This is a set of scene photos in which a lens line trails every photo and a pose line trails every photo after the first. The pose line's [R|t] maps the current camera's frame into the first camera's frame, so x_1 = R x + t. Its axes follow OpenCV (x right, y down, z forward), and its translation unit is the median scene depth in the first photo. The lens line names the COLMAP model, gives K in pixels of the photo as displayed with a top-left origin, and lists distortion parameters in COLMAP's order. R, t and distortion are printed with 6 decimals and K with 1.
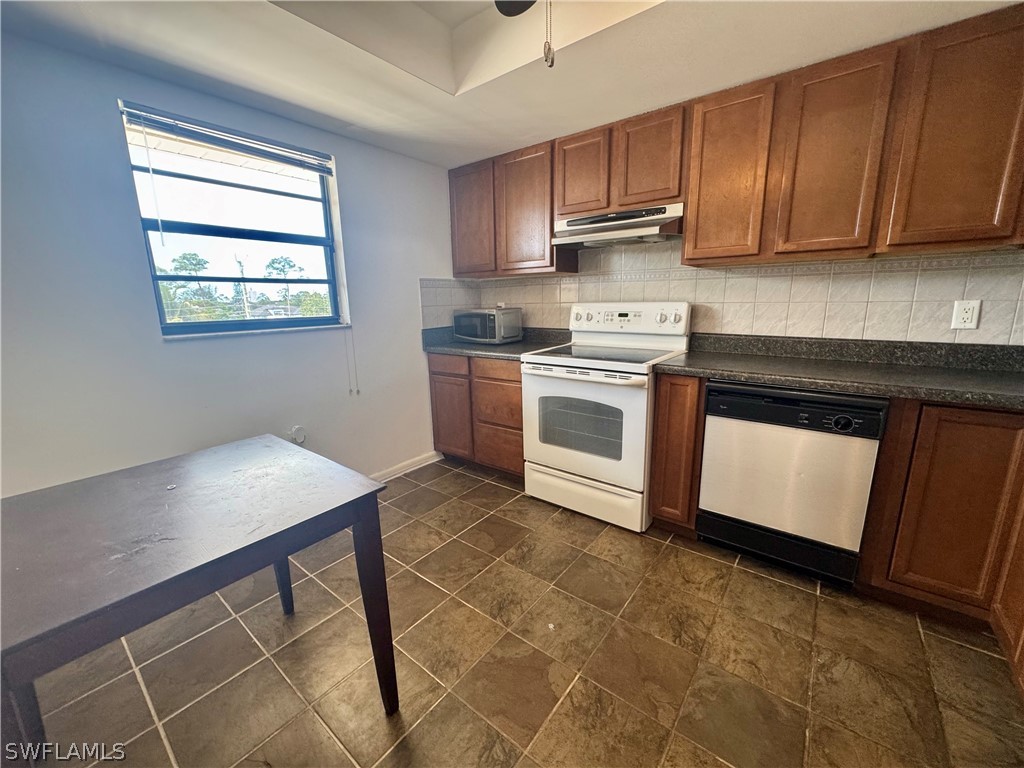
lens RADIAL K [[409.0, 0, 511.4], [0, 409.0, 385.2], [0, 0, 1]] dist [-0.002148, 0.000683]
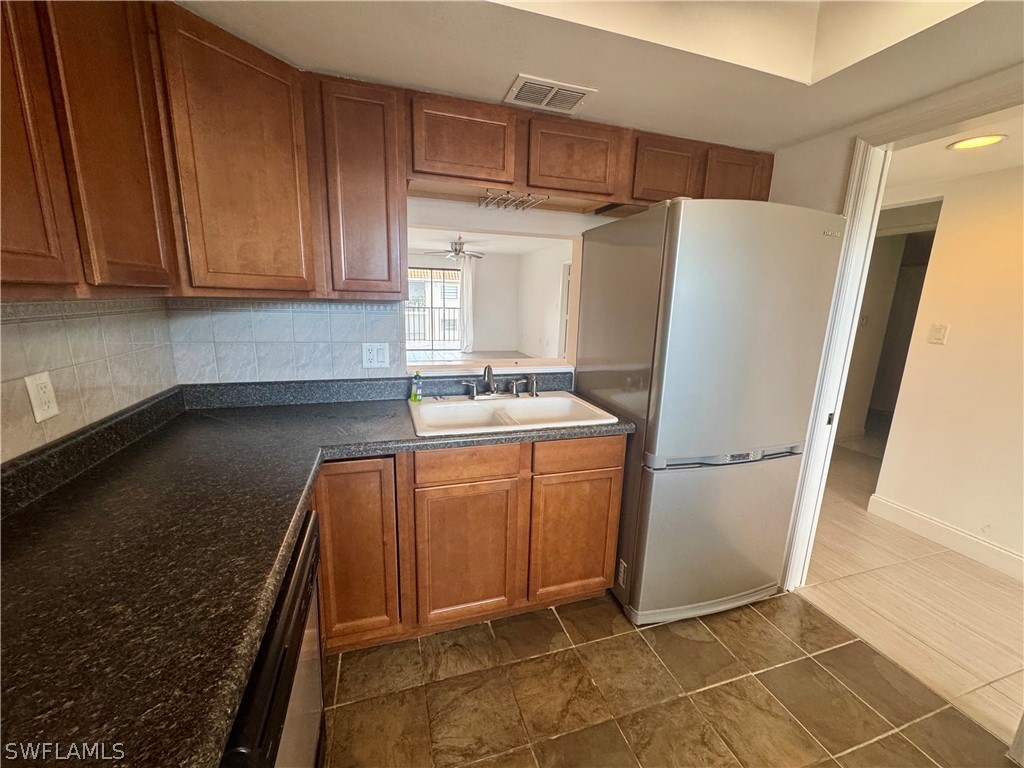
lens RADIAL K [[409.0, 0, 511.4], [0, 409.0, 385.2], [0, 0, 1]] dist [-0.002148, 0.000683]
pose [[-0.825295, -0.124457, 0.550816, 0.238226], [0.104413, 0.924961, 0.365439, -0.378595], [-0.554965, 0.359107, -0.750371, 1.193595]]
